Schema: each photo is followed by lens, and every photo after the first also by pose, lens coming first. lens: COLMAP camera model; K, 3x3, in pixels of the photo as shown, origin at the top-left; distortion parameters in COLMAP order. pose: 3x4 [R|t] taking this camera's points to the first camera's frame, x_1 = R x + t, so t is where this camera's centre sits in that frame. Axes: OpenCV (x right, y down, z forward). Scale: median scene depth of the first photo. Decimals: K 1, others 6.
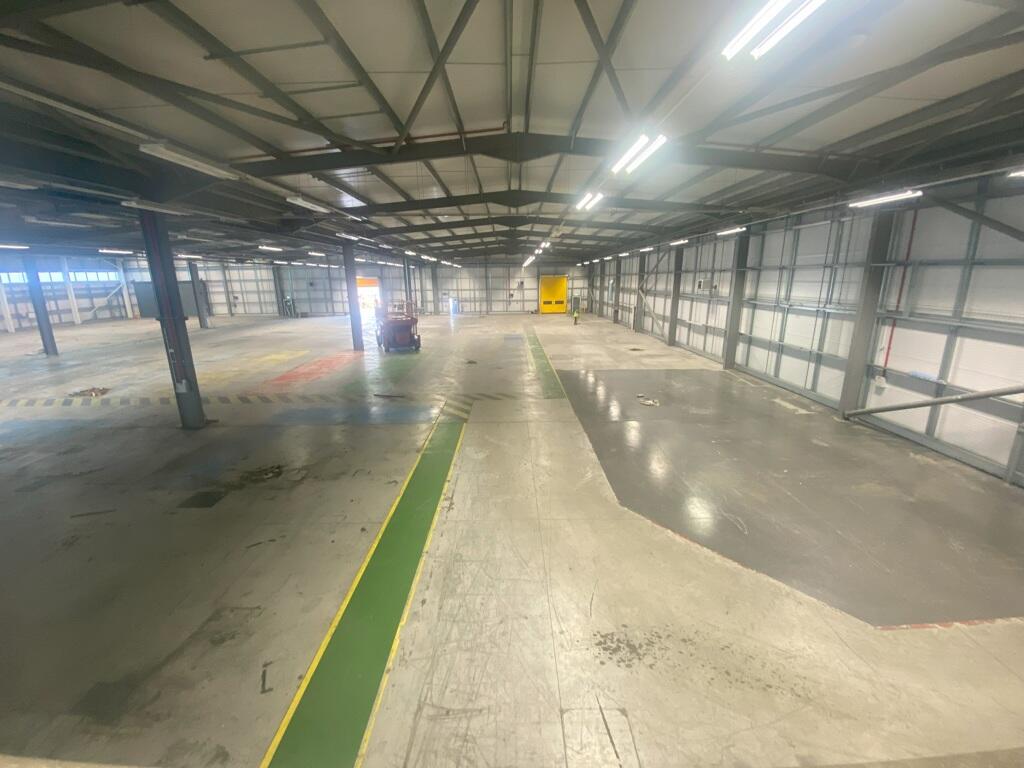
lens RADIAL K [[411.6, 0, 506.8], [0, 411.6, 385.9], [0, 0, 1]] dist [-0.015530, -0.005222]
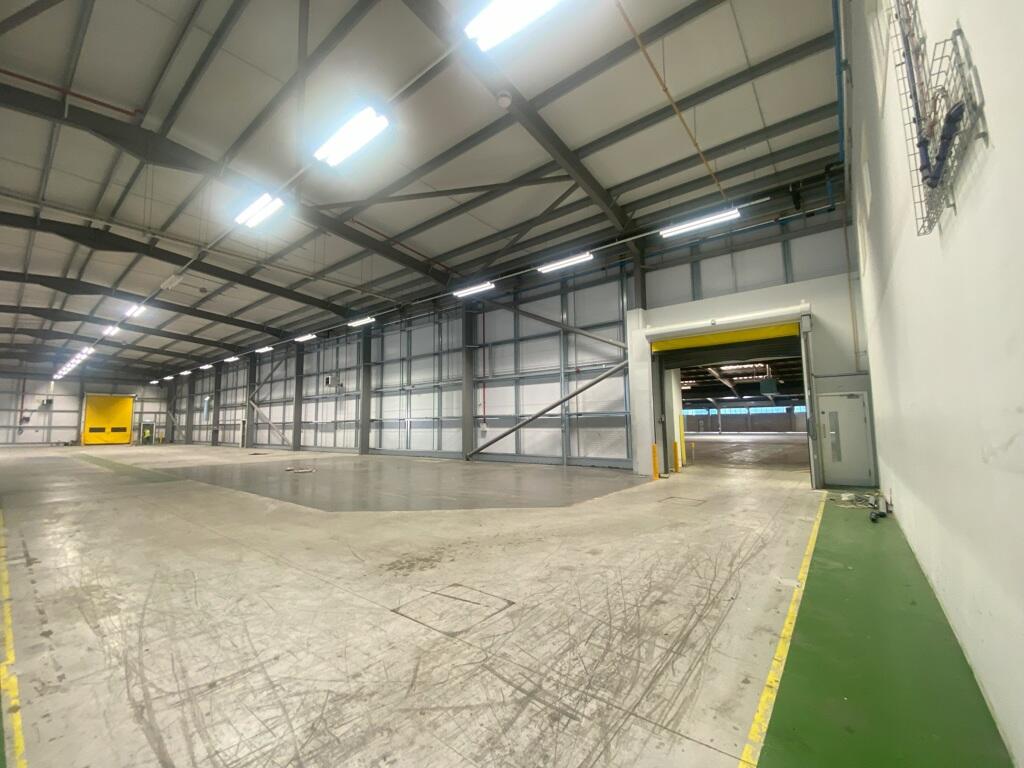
lens RADIAL K [[411.6, 0, 518.0], [0, 411.6, 391.2], [0, 0, 1]] dist [-0.015530, -0.005222]
pose [[0.593447, 0.083108, 0.800571, -0.075523], [0.204810, 0.946321, -0.250060, 0.139366], [-0.778378, 0.312363, 0.544570, 0.064114]]
